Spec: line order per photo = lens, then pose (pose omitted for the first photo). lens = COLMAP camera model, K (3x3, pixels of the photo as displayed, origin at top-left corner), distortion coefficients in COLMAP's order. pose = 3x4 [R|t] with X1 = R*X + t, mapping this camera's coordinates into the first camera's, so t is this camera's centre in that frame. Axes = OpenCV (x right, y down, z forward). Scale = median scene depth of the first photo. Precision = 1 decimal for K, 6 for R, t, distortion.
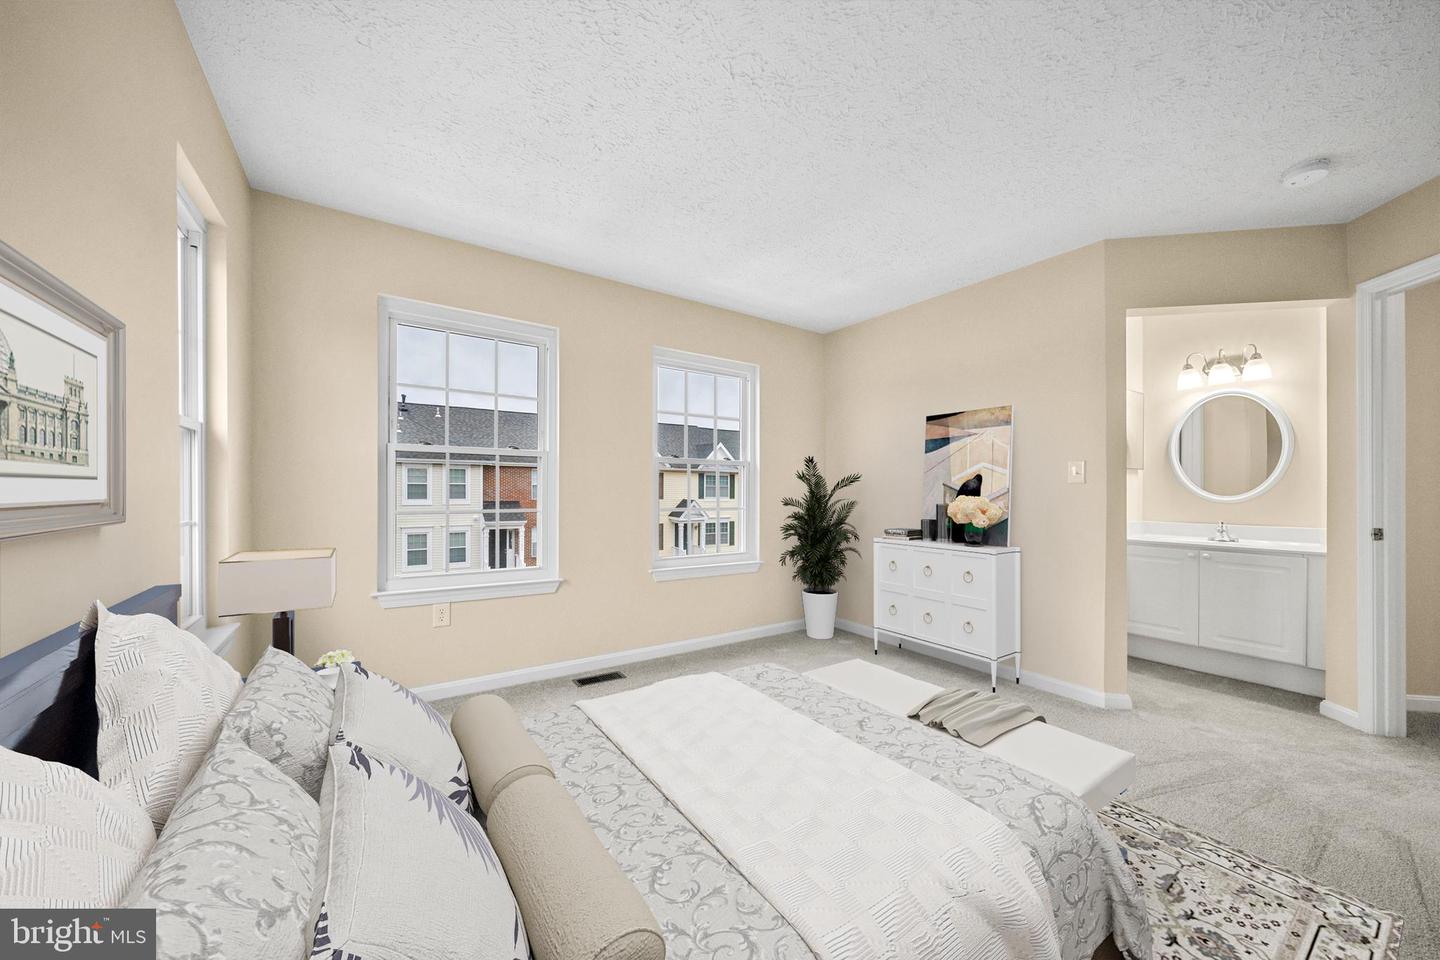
lens RADIAL K [[510.8, 0, 720.0], [0, 510.8, 480.0], [0, 0, 1]] dist [0.000936, -0.001644]
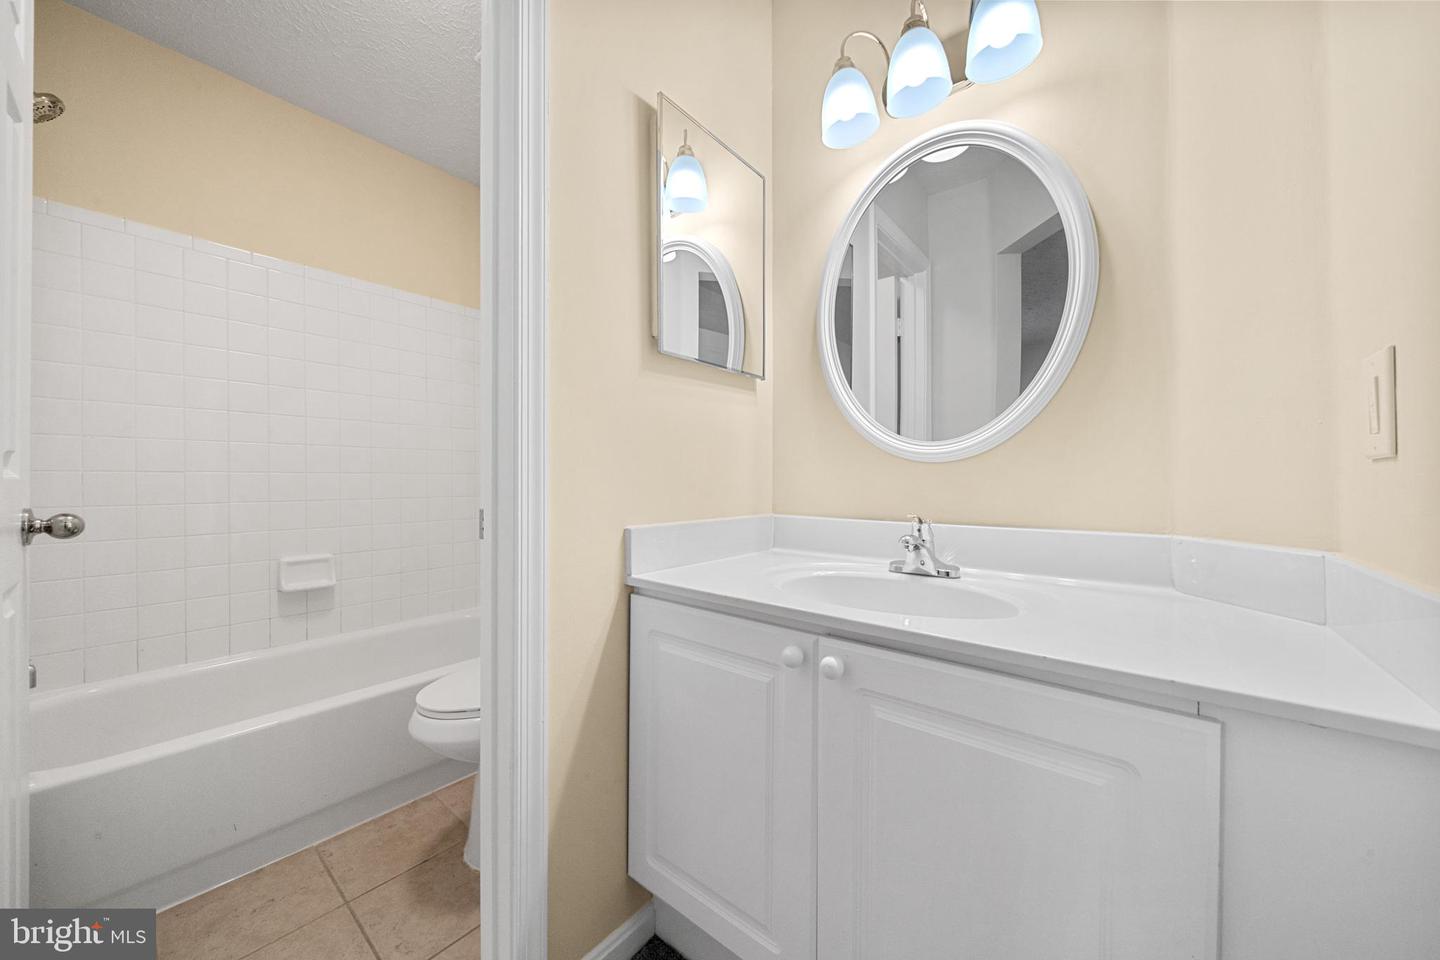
lens RADIAL K [[510.8, 0, 720.0], [0, 510.8, 480.0], [0, 0, 1]] dist [0.000936, -0.001644]
pose [[0.962333, -0.031104, 0.270089, 0.757292], [0.024219, 0.999292, 0.028787, 0.042159], [-0.270794, -0.021161, 0.962405, 0.699925]]
